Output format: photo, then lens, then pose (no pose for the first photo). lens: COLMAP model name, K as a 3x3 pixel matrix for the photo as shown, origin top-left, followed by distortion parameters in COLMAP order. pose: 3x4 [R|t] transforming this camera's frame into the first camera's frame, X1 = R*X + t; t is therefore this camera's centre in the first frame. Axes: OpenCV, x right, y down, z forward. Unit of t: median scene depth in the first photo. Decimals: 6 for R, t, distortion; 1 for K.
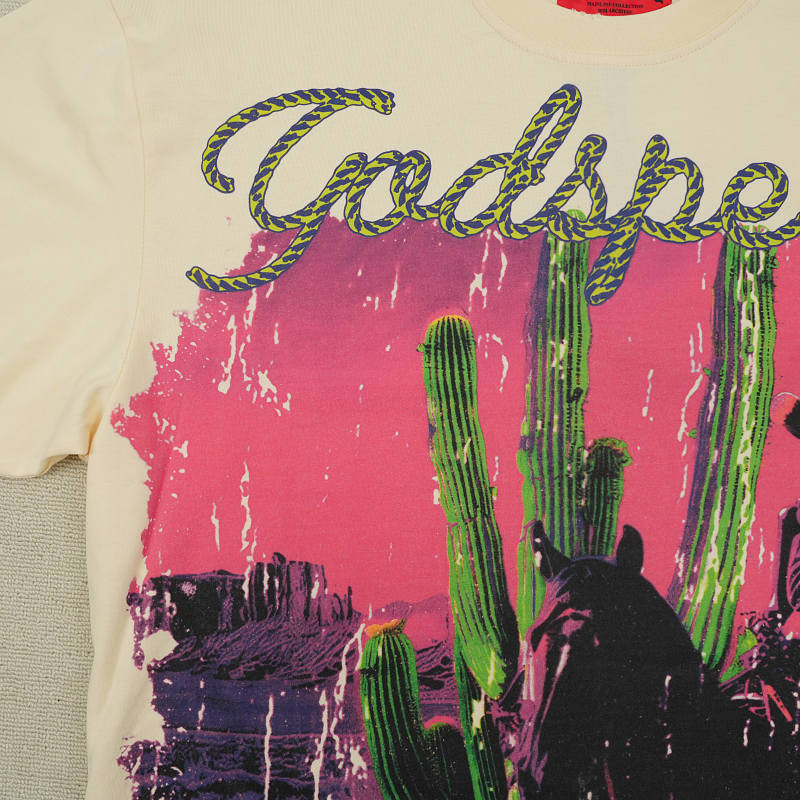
lens RADIAL K [[813.6, 0, 400.0], [0, 813.6, 400.0], [0, 0, 1]] dist [-0.018554, 0.018976]
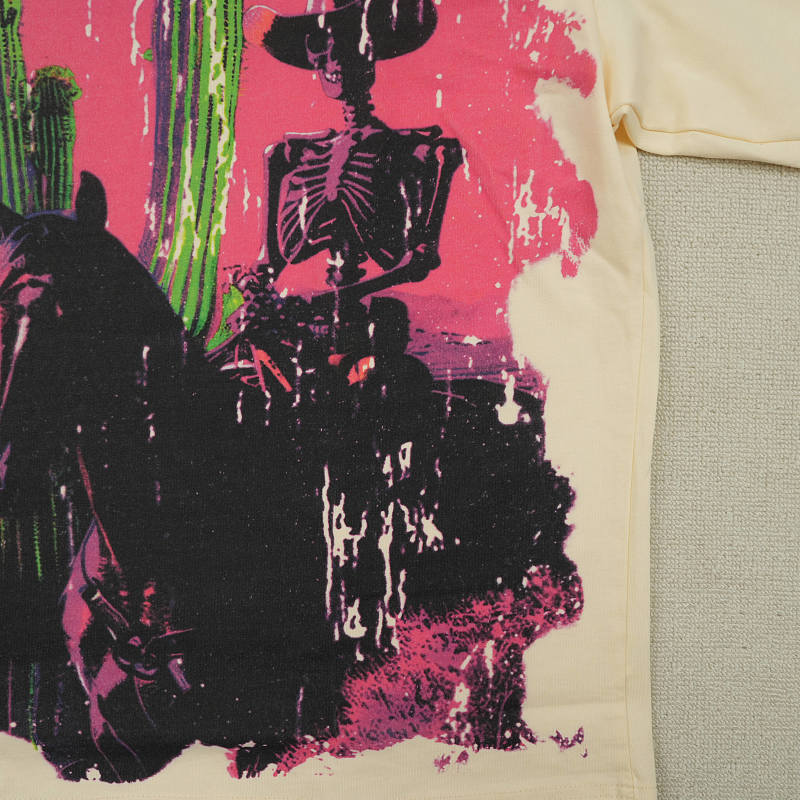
lens RADIAL K [[813.6, 0, 400.0], [0, 813.6, 400.0], [0, 0, 1]] dist [-0.018554, 0.018976]
pose [[0.997776, -0.053522, 0.039743, 0.562136], [0.052046, 0.997948, 0.037291, 0.378300], [-0.041657, -0.035139, 0.998514, 0.125666]]
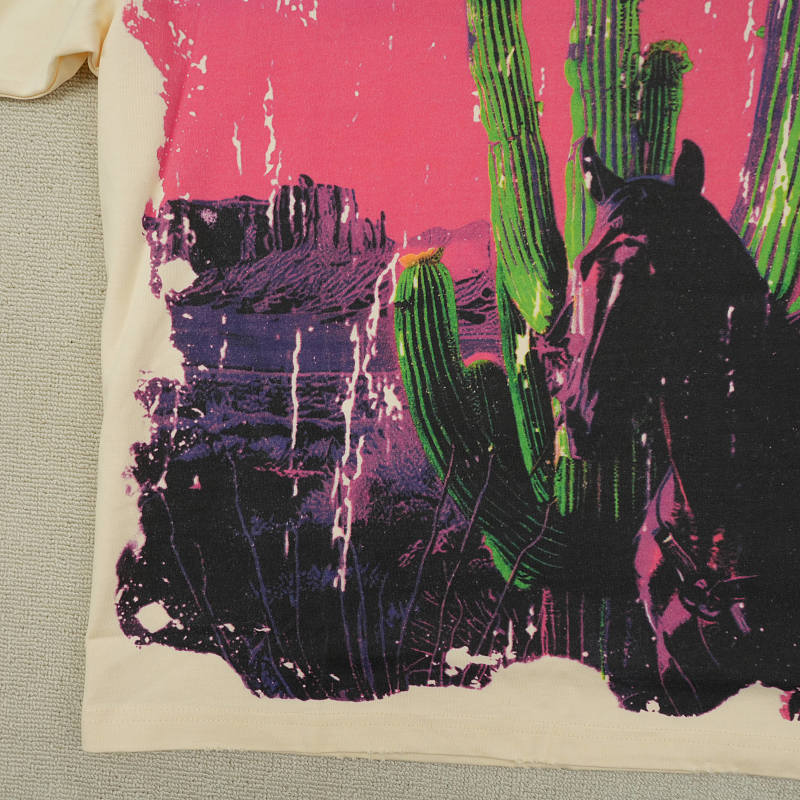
lens RADIAL K [[813.6, 0, 400.0], [0, 813.6, 400.0], [0, 0, 1]] dist [-0.018554, 0.018976]
pose [[0.999697, -0.002702, -0.024467, -0.020278], [0.003525, 0.999428, 0.033631, 0.412850], [0.024363, -0.033707, 0.999135, 0.072965]]
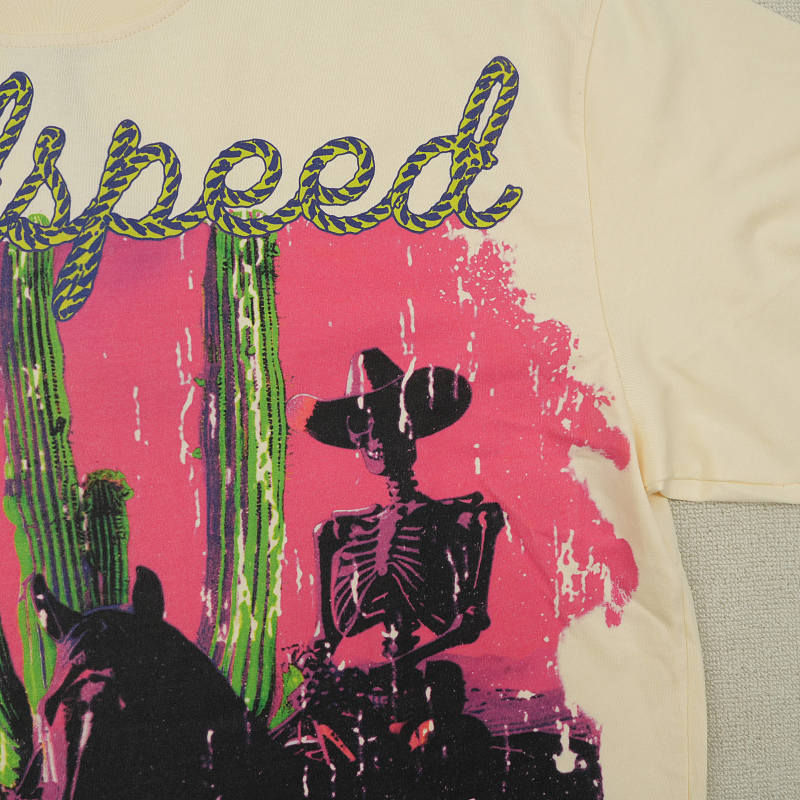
lens RADIAL K [[813.6, 0, 400.0], [0, 813.6, 400.0], [0, 0, 1]] dist [-0.018554, 0.018976]
pose [[0.989519, -0.119666, 0.080827, 0.505704], [0.120286, 0.992735, -0.002818, 0.012647], [-0.079903, 0.012511, 0.996724, 0.105014]]
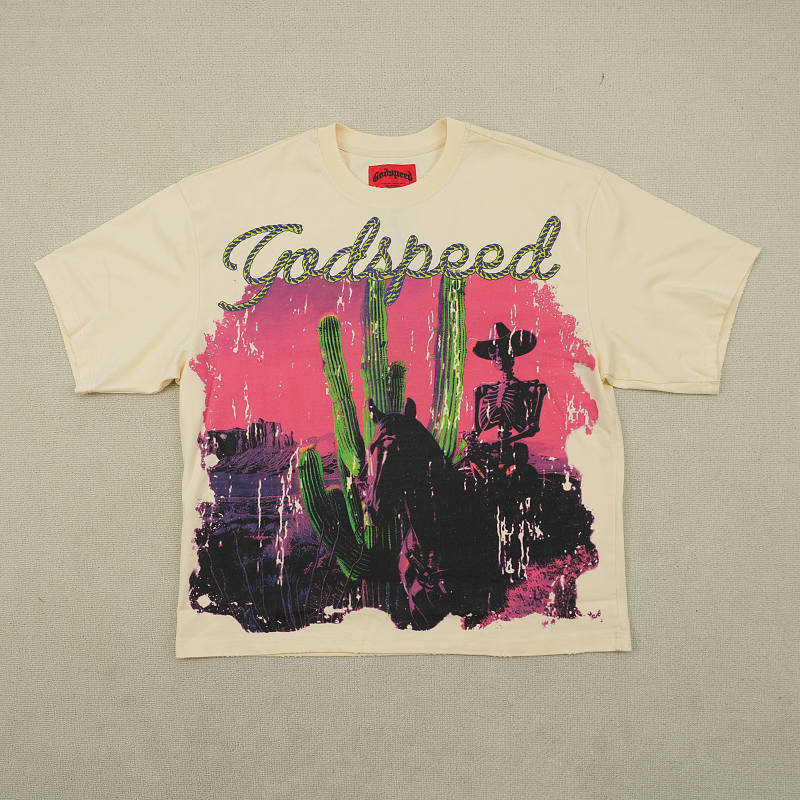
lens RADIAL K [[813.6, 0, 400.0], [0, 813.6, 400.0], [0, 0, 1]] dist [-0.018554, 0.018976]
pose [[0.998131, -0.057970, -0.019334, 0.299511], [0.055605, 0.992798, -0.106110, 0.406478], [0.025346, 0.104836, 0.994166, -1.328287]]
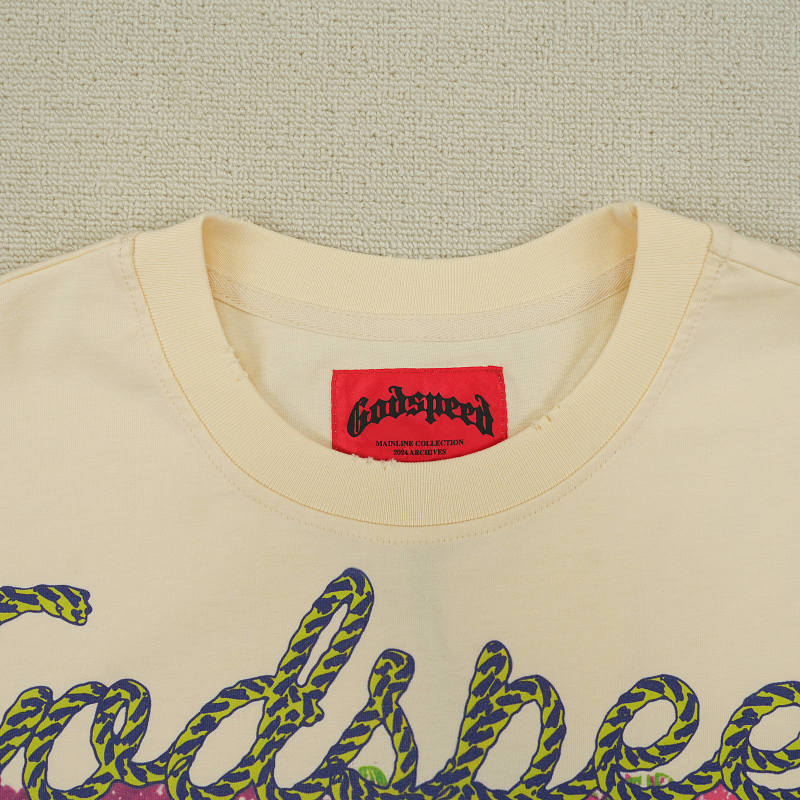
lens RADIAL K [[813.6, 0, 400.0], [0, 813.6, 400.0], [0, 0, 1]] dist [-0.018554, 0.018976]
pose [[0.998671, -0.051544, -0.000641, 0.254244], [0.051542, 0.998668, -0.002380, -0.523989], [0.000763, 0.002344, 0.999997, 0.350953]]
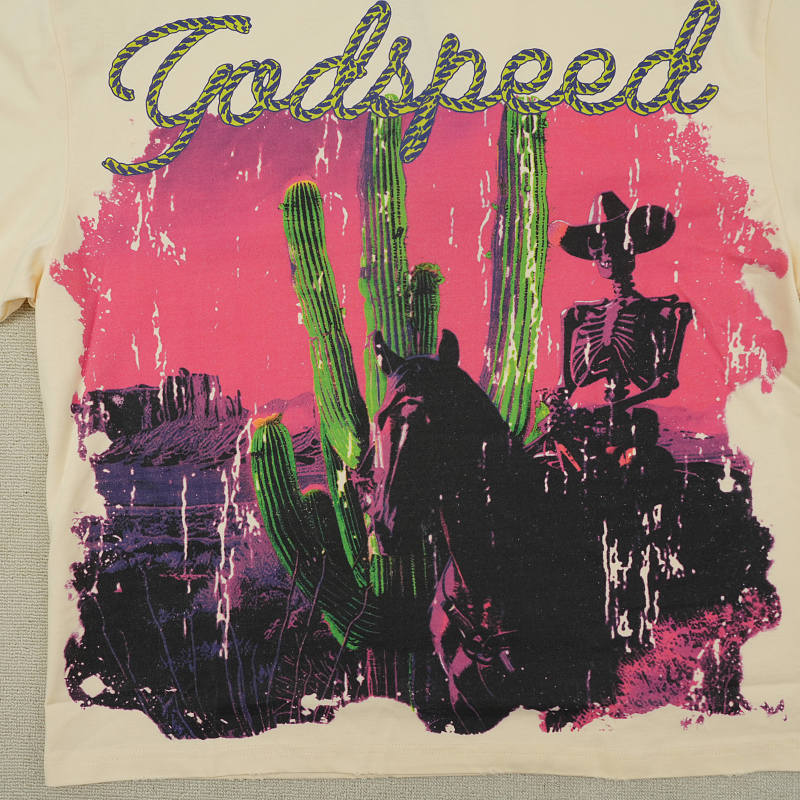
lens RADIAL K [[813.6, 0, 400.0], [0, 813.6, 400.0], [0, 0, 1]] dist [-0.018554, 0.018976]
pose [[0.997813, -0.063831, -0.017190, 0.221553], [0.063716, 0.997943, -0.007144, 0.272003], [0.017610, 0.006033, 0.999827, -0.315290]]
